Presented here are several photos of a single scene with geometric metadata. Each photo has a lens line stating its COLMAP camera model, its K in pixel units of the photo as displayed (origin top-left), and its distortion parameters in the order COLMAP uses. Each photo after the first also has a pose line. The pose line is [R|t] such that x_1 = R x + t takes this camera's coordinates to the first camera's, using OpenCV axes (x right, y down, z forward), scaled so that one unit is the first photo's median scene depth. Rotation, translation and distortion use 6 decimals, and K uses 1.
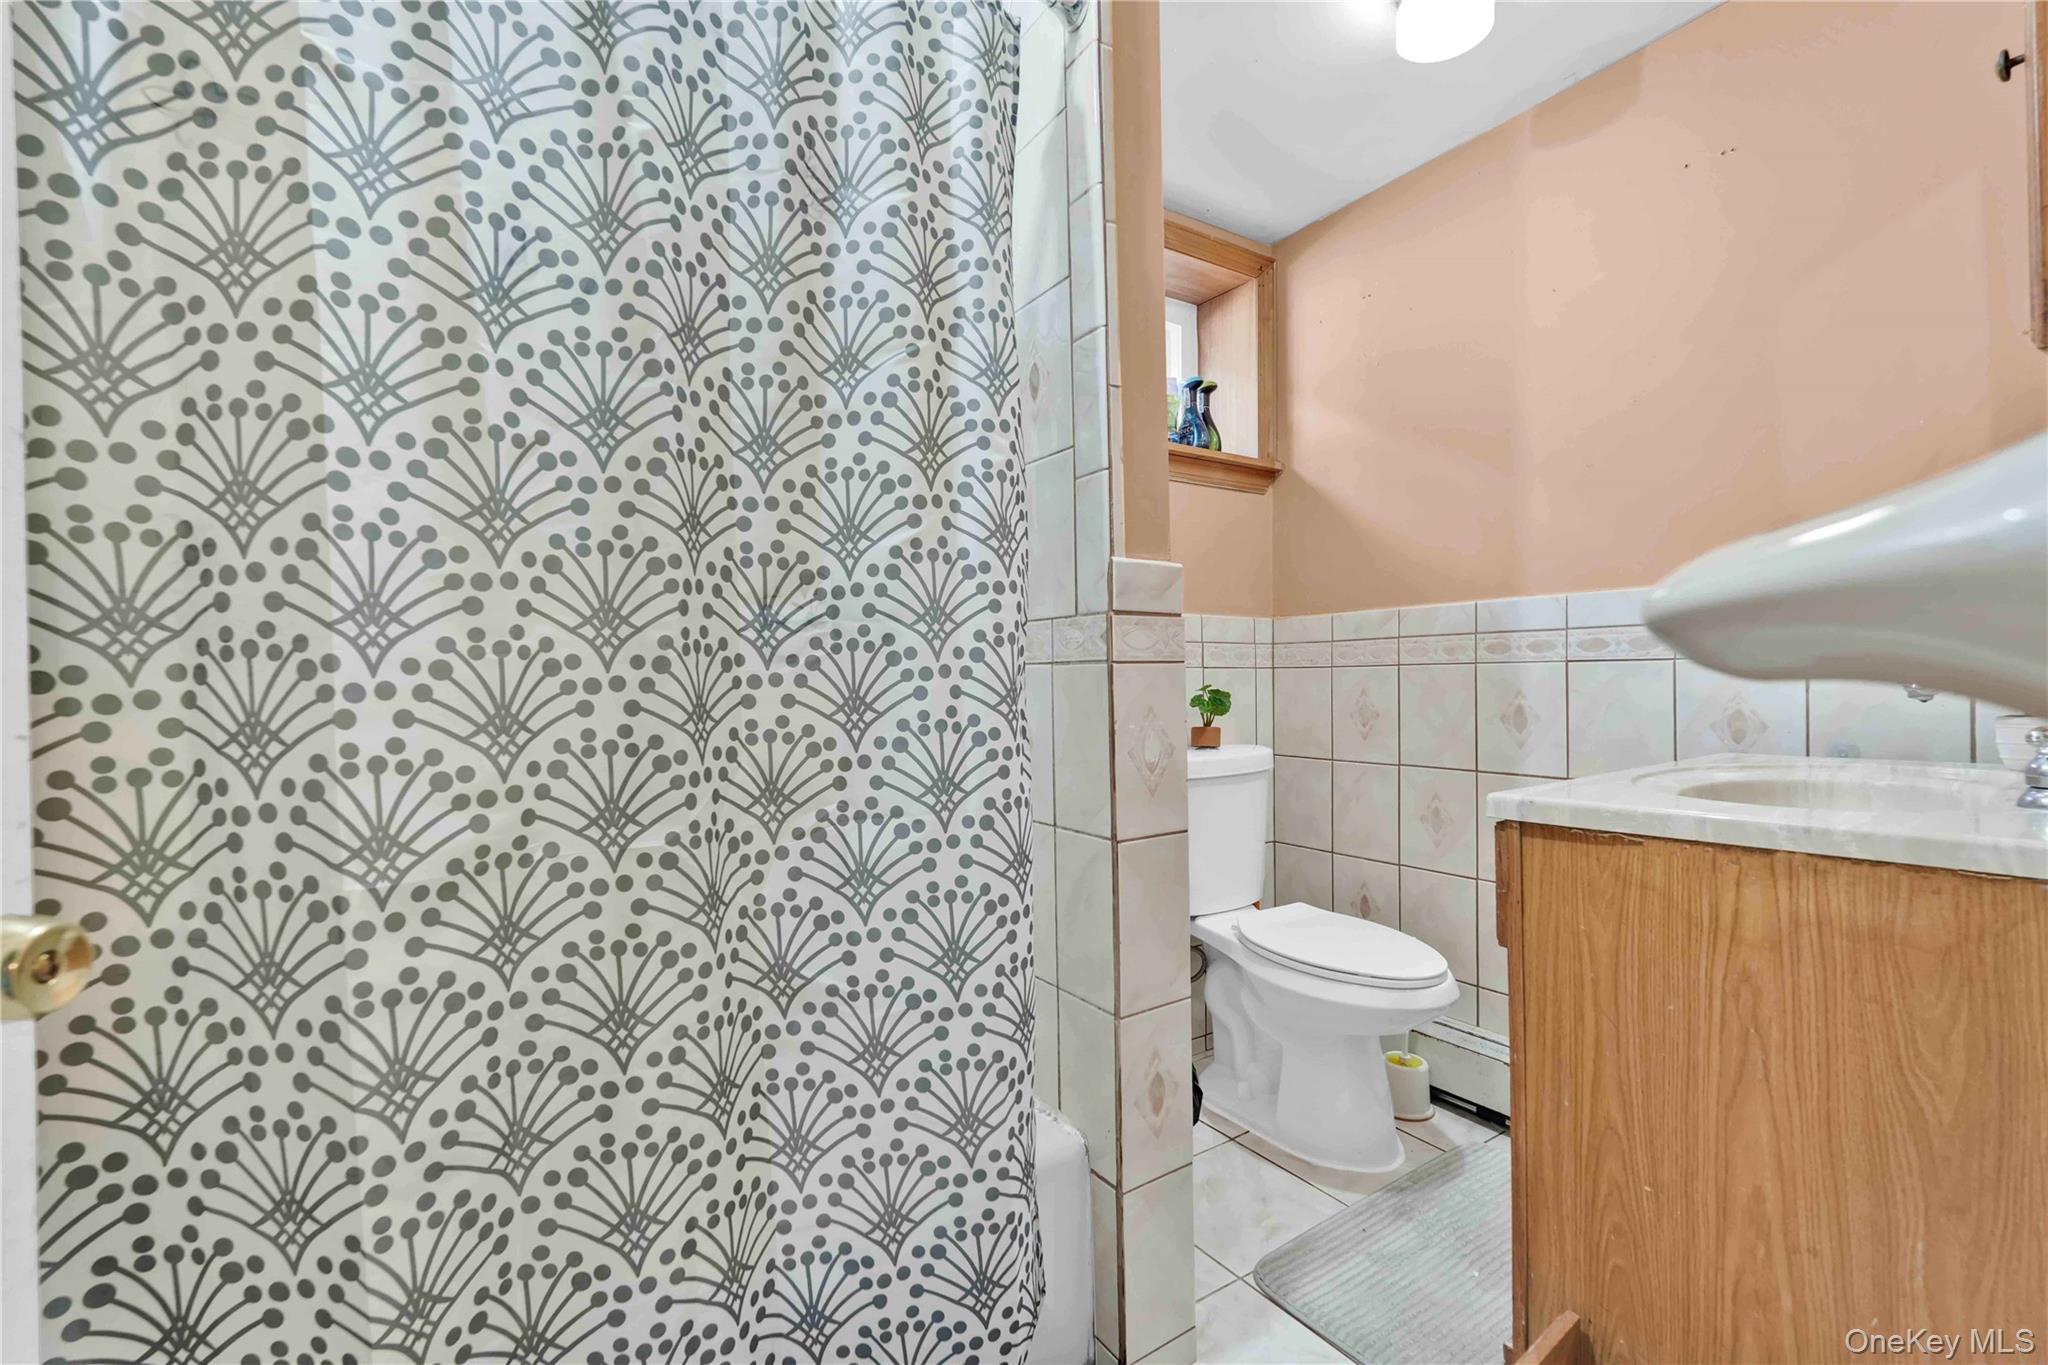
lens RADIAL K [[903.2, 0, 1024.0], [0, 903.2, 682.5], [0, 0, 1]] dist [0.012342, -0.003483]
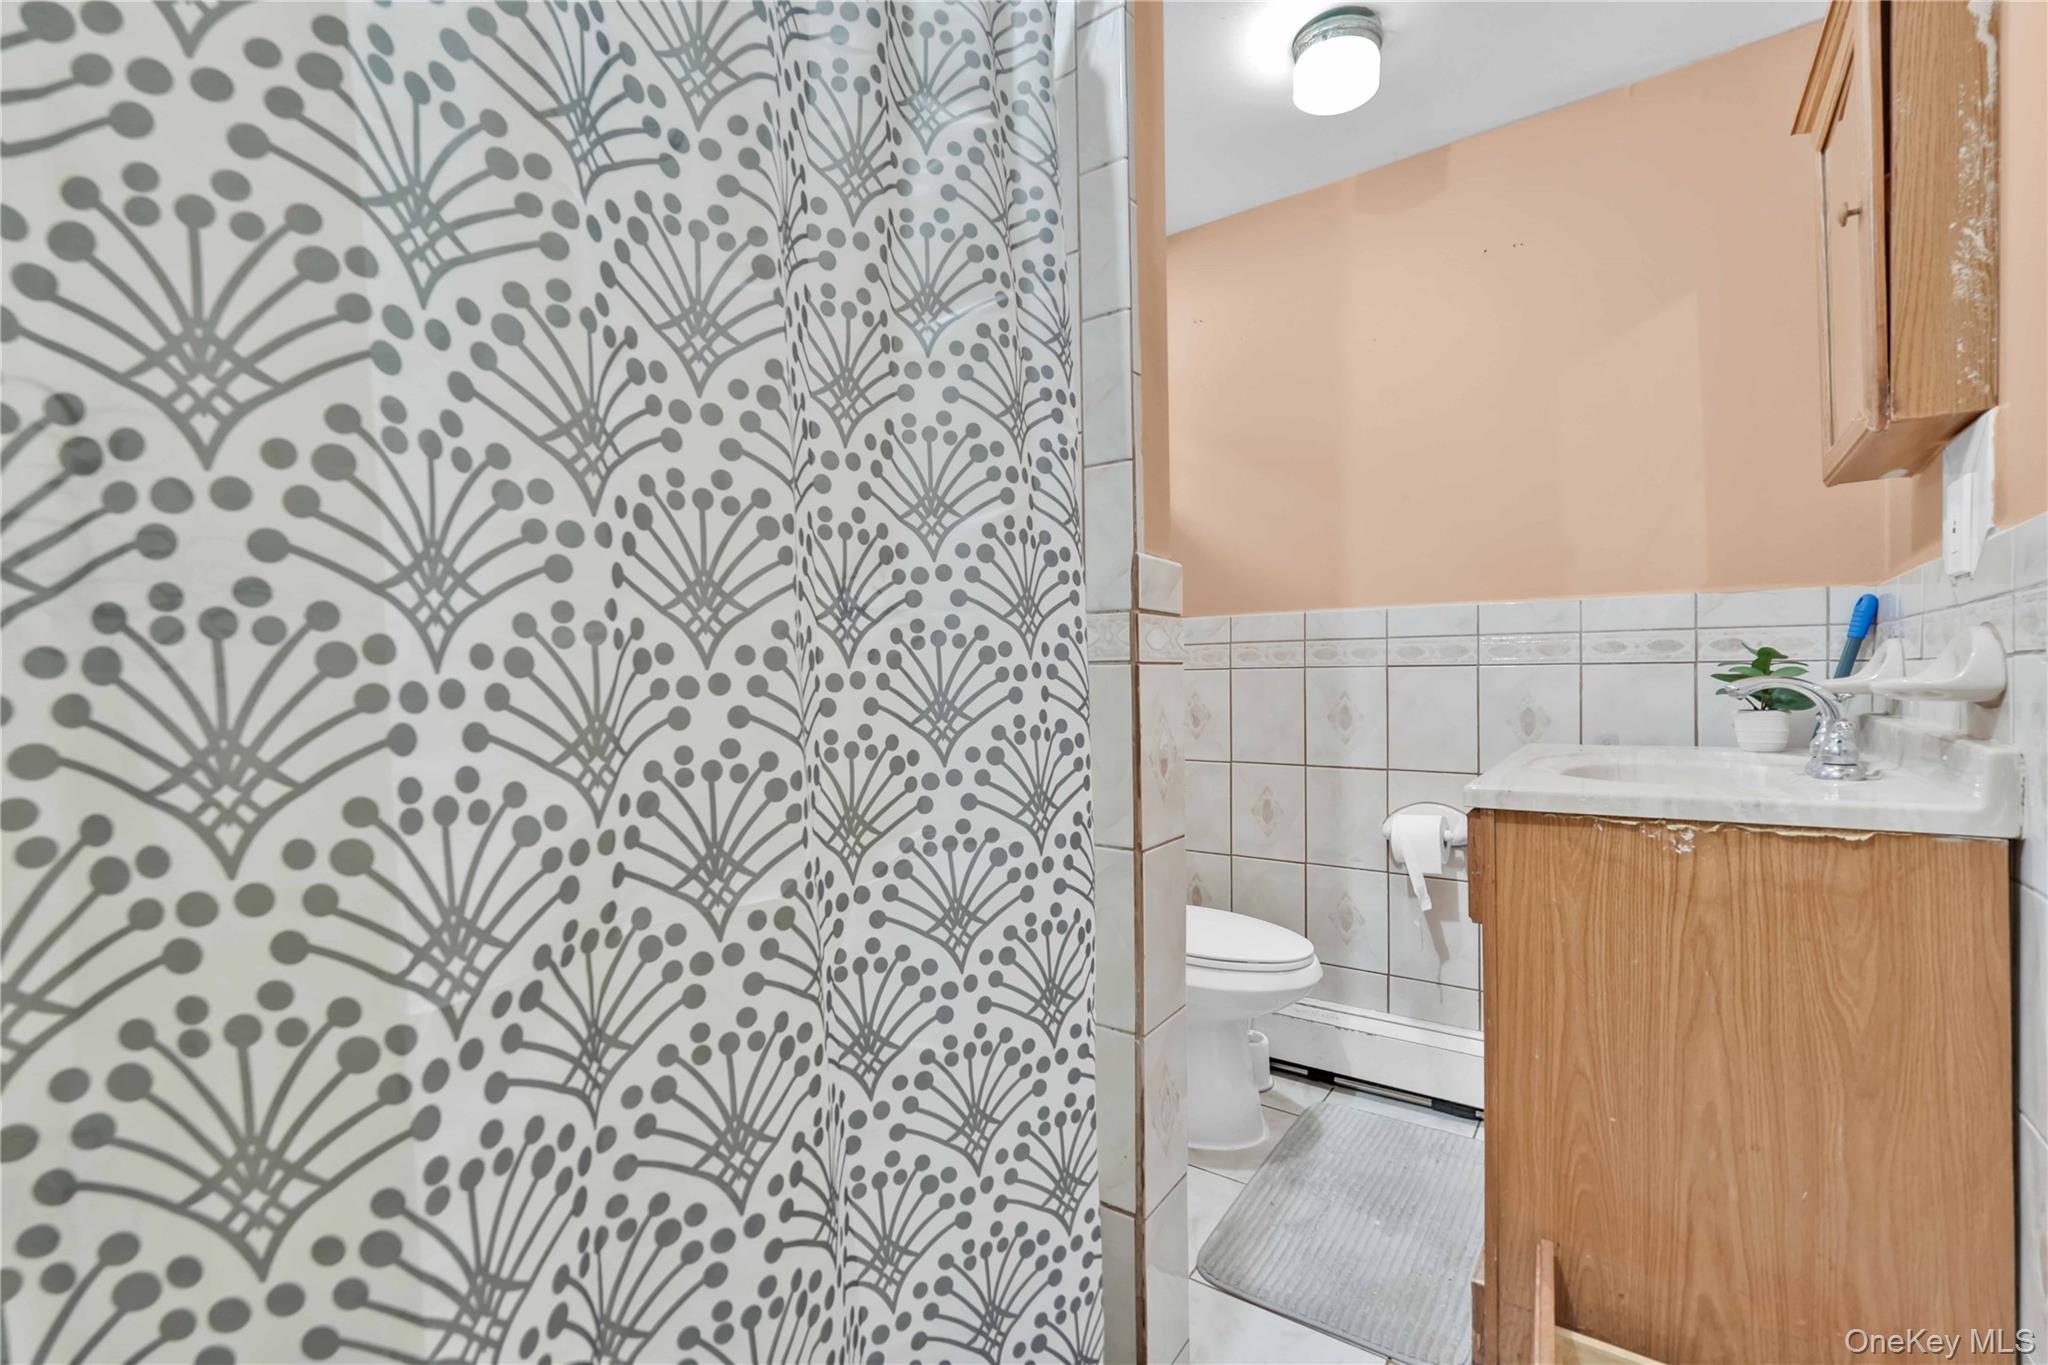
lens RADIAL K [[902.2, 0, 1035.6], [0, 902.2, 678.0], [0, 0, 1]] dist [-0.000281, 0.000672]
pose [[0.929042, 0.004033, 0.369951, -0.420316], [-0.001051, 0.999965, -0.008262, 0.001809], [-0.369972, 0.007287, 0.929014, 0.193265]]
